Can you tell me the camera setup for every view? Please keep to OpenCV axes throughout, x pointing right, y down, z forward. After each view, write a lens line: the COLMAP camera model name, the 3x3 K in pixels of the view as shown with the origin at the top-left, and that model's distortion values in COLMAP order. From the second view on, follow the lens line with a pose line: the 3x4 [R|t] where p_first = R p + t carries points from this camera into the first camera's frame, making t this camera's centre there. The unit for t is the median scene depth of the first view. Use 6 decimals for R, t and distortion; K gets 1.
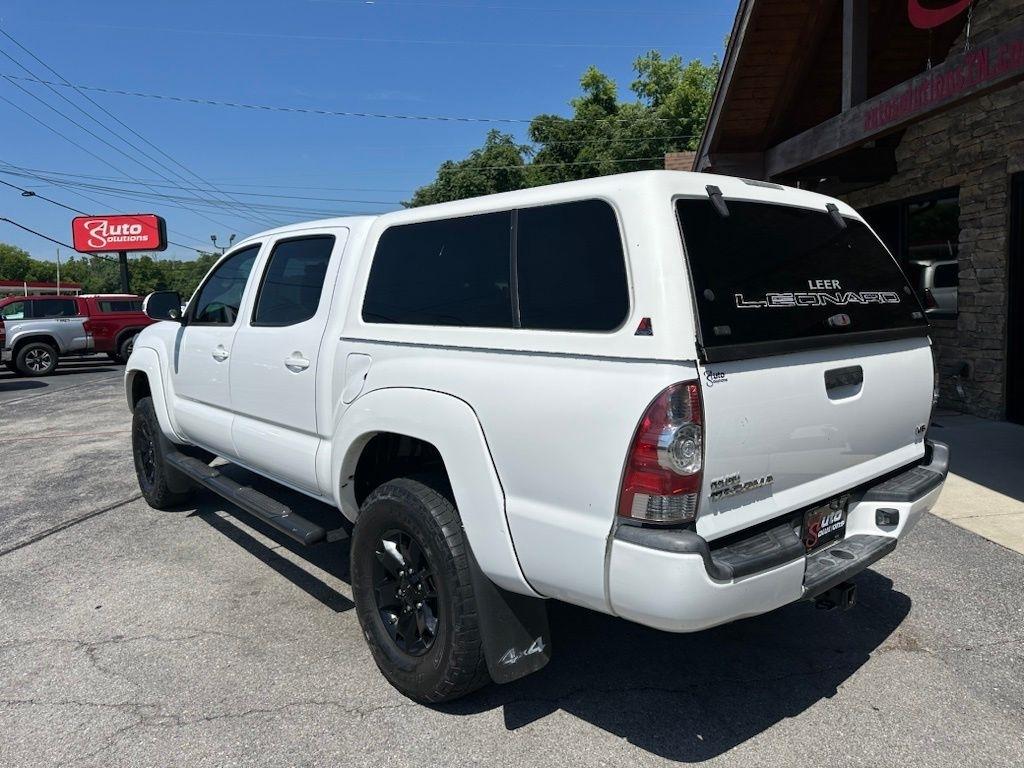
lens RADIAL K [[727.3, 0, 517.5], [0, 727.3, 377.1], [0, 0, 1]] dist [0.000993, -0.002411]
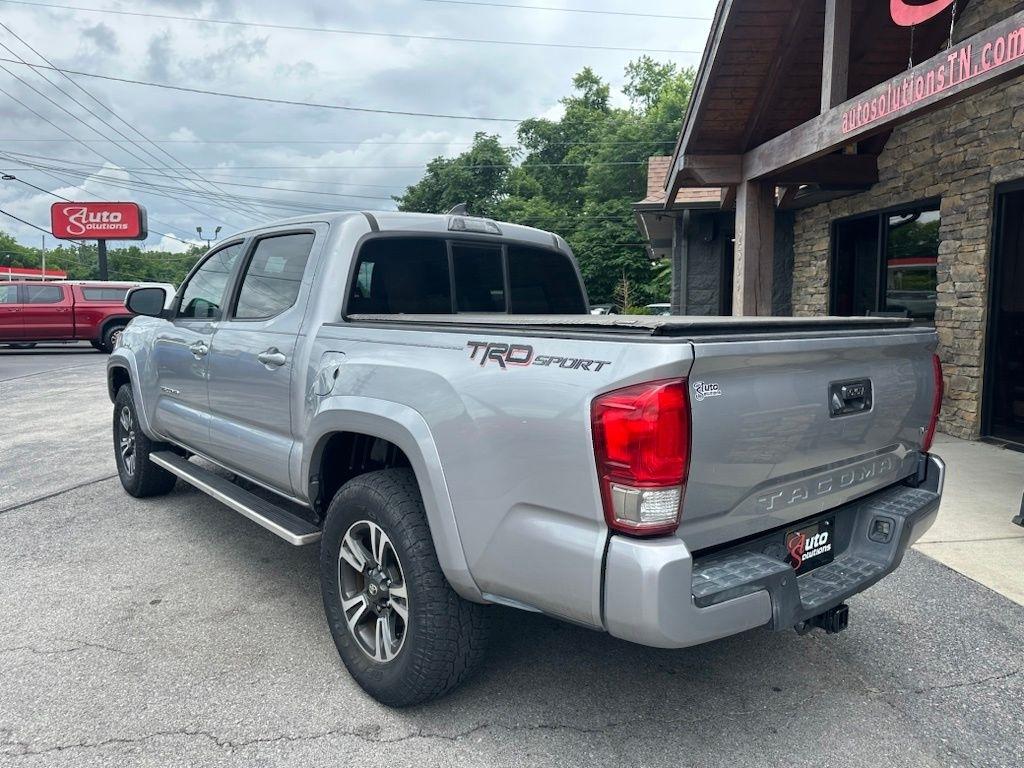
lens RADIAL K [[724.8, 0, 508.6], [0, 724.8, 383.9], [0, 0, 1]] dist [0.005395, -0.005893]
pose [[0.999430, 0.033125, 0.006483, 0.032145], [-0.033160, 0.999436, 0.005298, 0.000449], [-0.006304, -0.005510, 0.999965, 0.034980]]
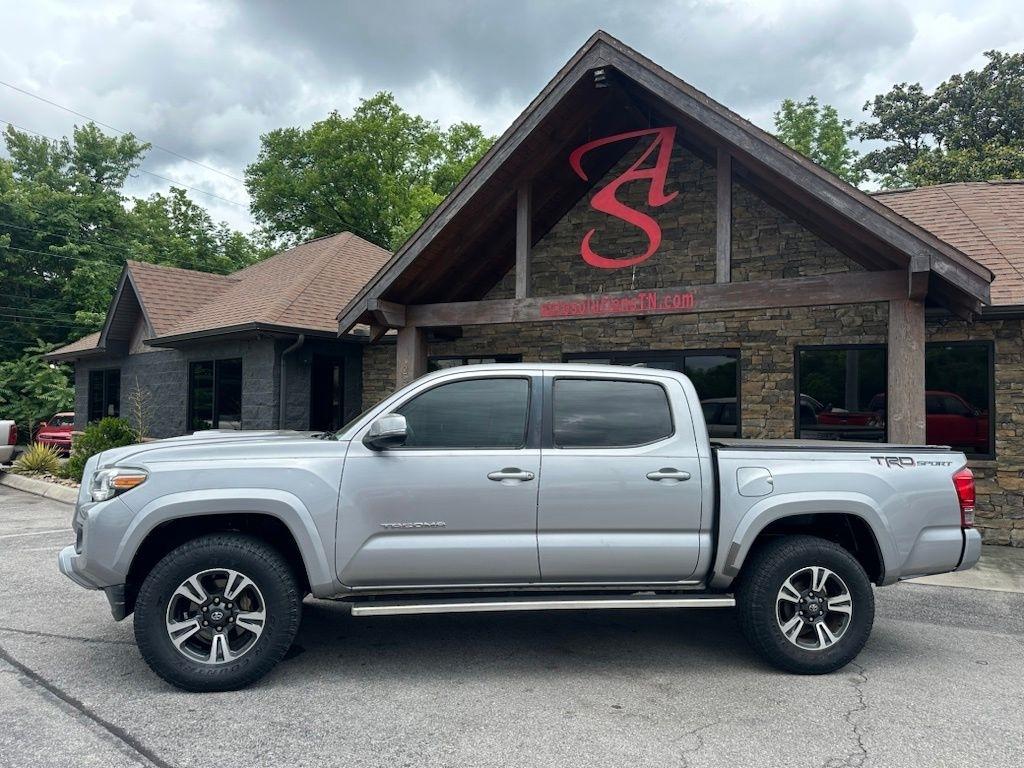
lens RADIAL K [[708.6, 0, 498.6], [0, 708.6, 386.8], [0, 0, 1]] dist [0.017016, -0.005408]
pose [[0.523941, 0.077041, 0.848263, -0.597908], [0.054016, 0.990891, -0.123358, -0.015467], [-0.850040, 0.110452, 0.515007, 0.260180]]
